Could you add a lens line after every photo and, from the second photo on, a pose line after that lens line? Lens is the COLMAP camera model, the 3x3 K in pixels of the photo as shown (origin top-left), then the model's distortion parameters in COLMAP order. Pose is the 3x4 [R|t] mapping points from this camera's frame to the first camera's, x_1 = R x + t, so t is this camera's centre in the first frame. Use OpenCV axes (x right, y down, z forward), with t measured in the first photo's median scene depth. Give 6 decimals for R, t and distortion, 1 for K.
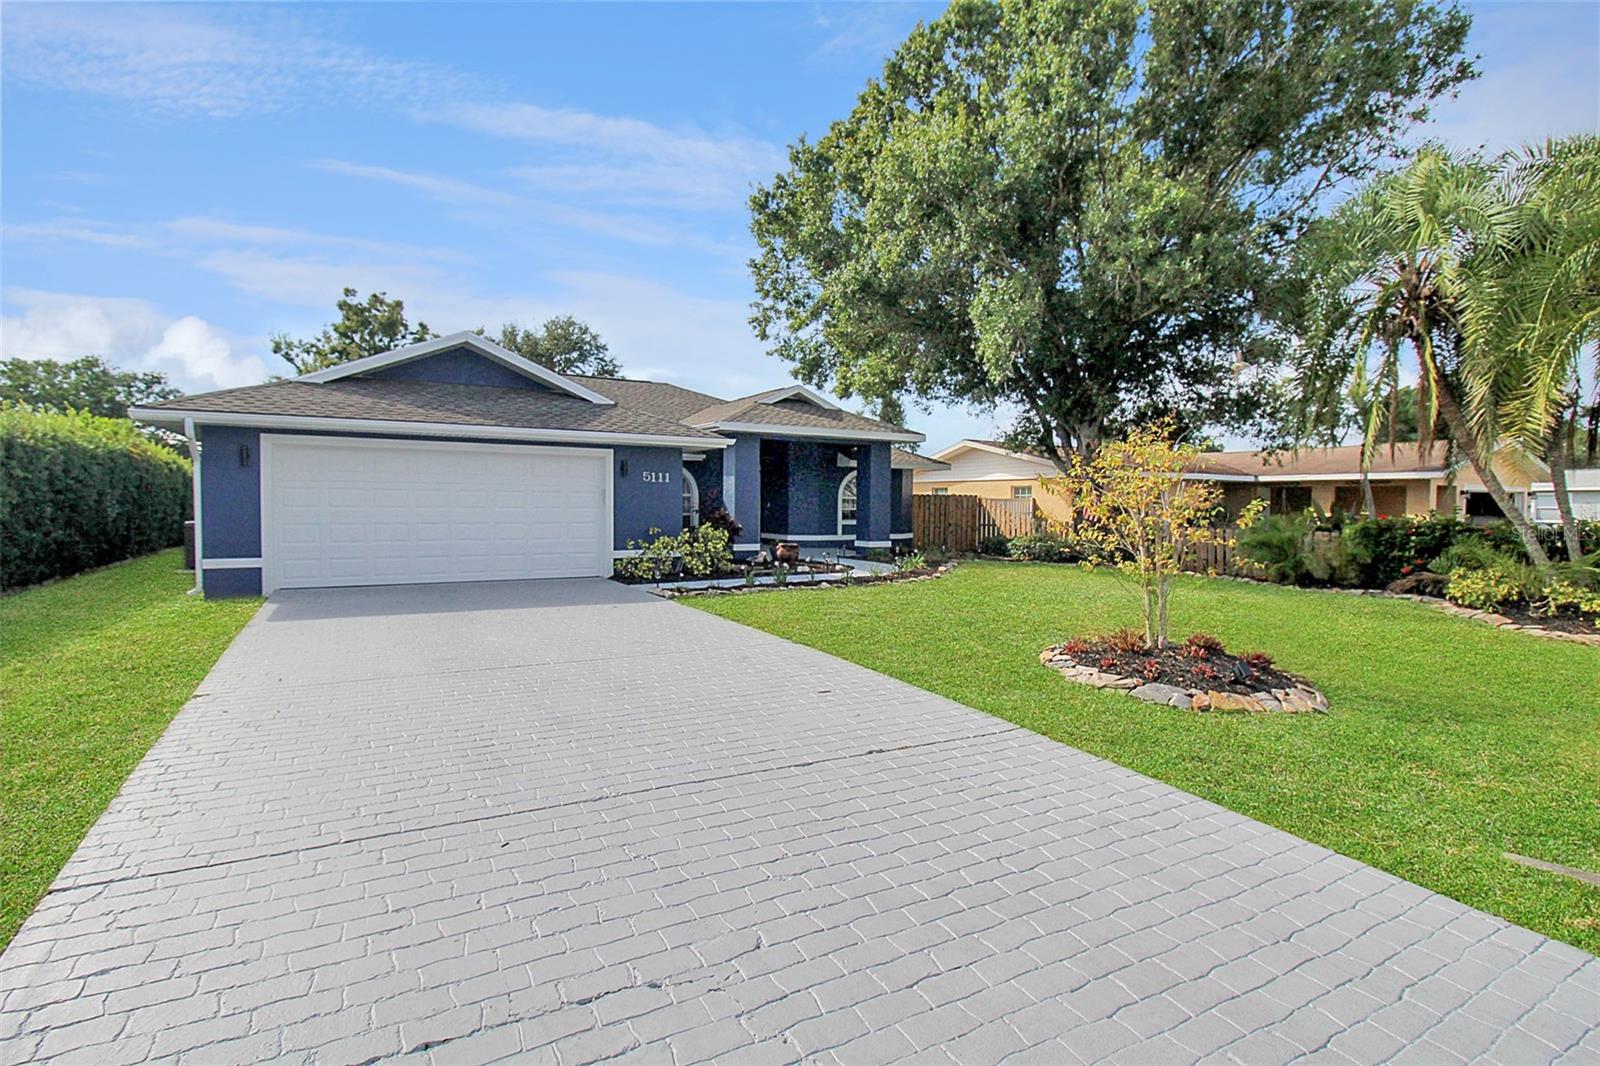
lens RADIAL K [[774.6, 0, 806.1], [0, 774.6, 549.4], [0, 0, 1]] dist [-0.002598, -0.012287]
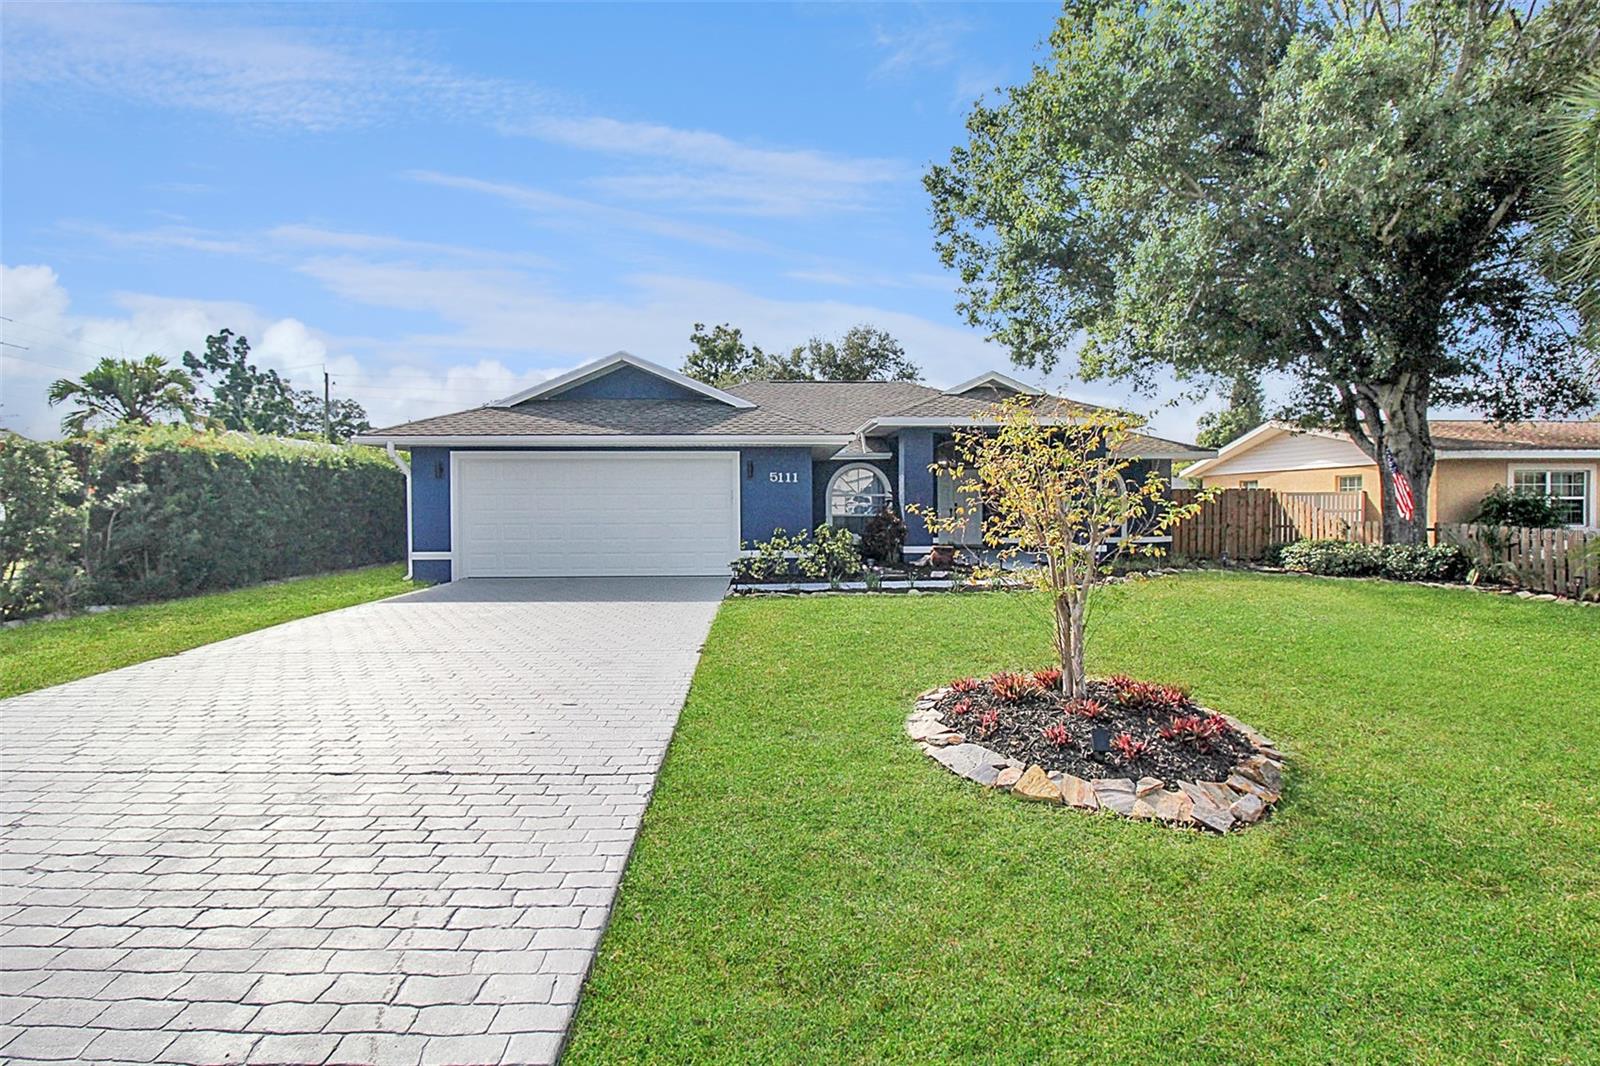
lens RADIAL K [[780.2, 0, 806.1], [0, 780.2, 530.0], [0, 0, 1]] dist [-0.001861, -0.016333]
pose [[0.883719, 0.001971, -0.468014, 0.218085], [-0.015374, 0.999574, -0.024819, -0.001056], [0.467765, 0.029128, 0.883373, 0.097003]]
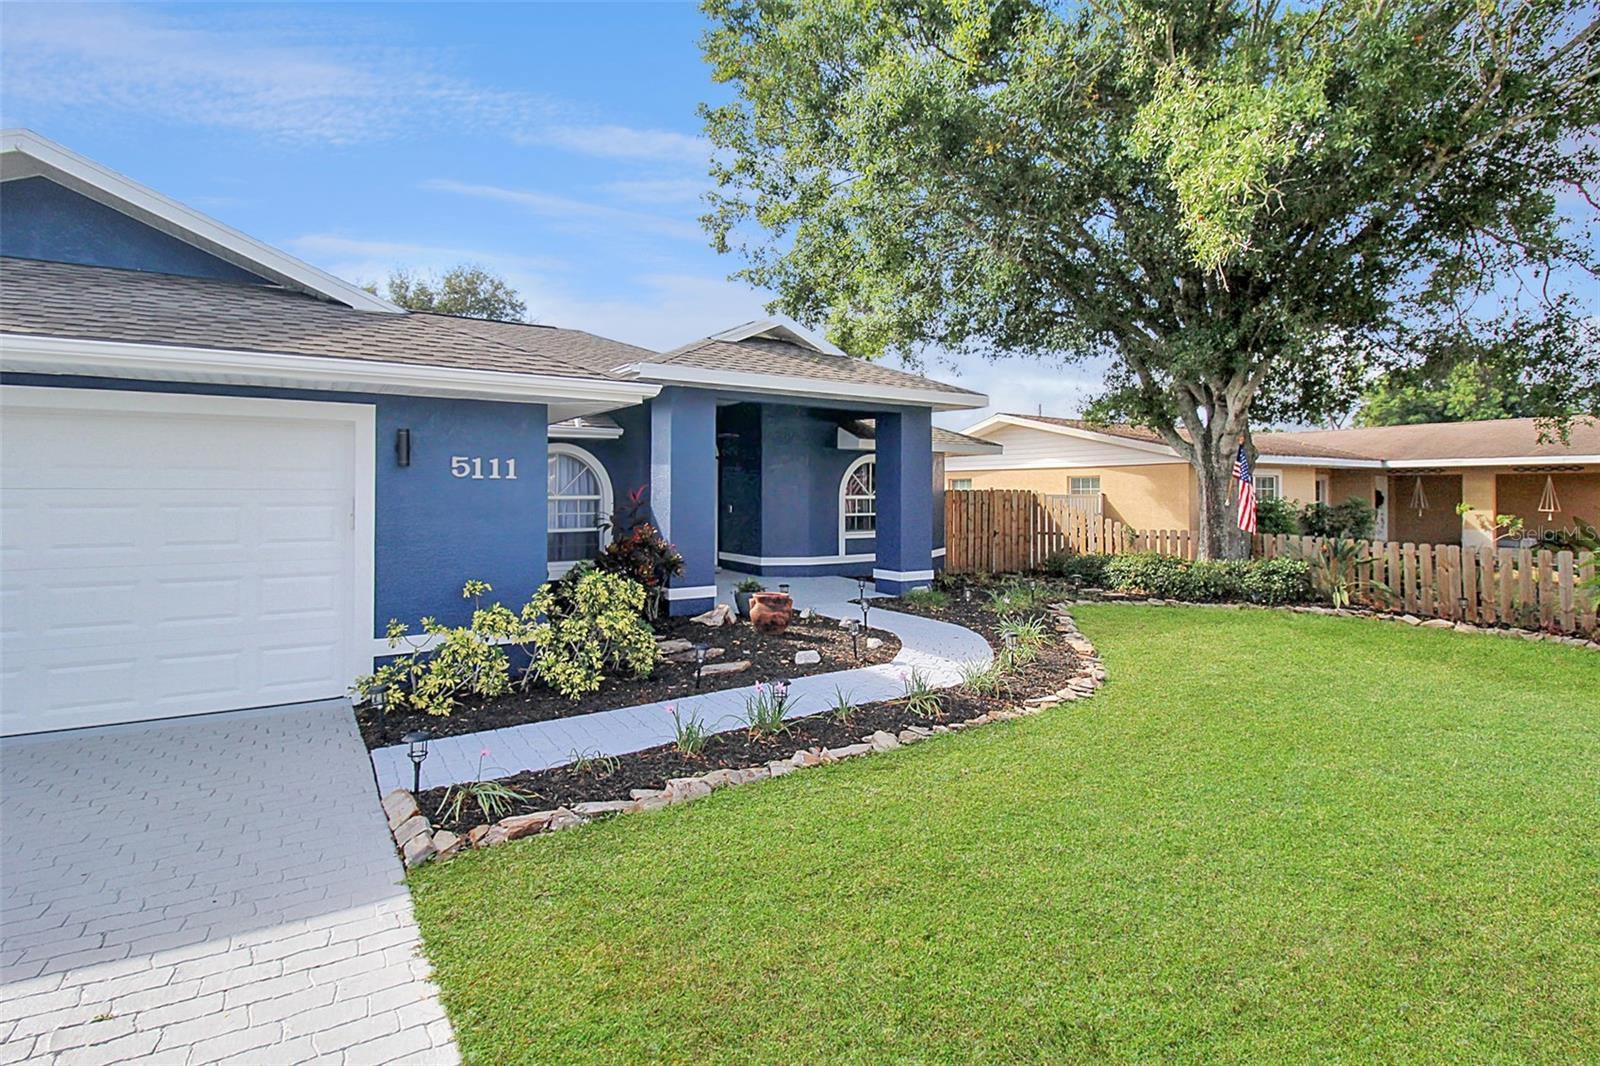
lens RADIAL K [[776.5, 0, 806.1], [0, 776.5, 511.6], [0, 0, 1]] dist [-0.001715, -0.010910]
pose [[0.998681, -0.008942, 0.050563, -0.021244], [0.010694, 0.999348, -0.034488, -0.036442], [-0.050221, 0.034983, 0.998125, 0.393146]]
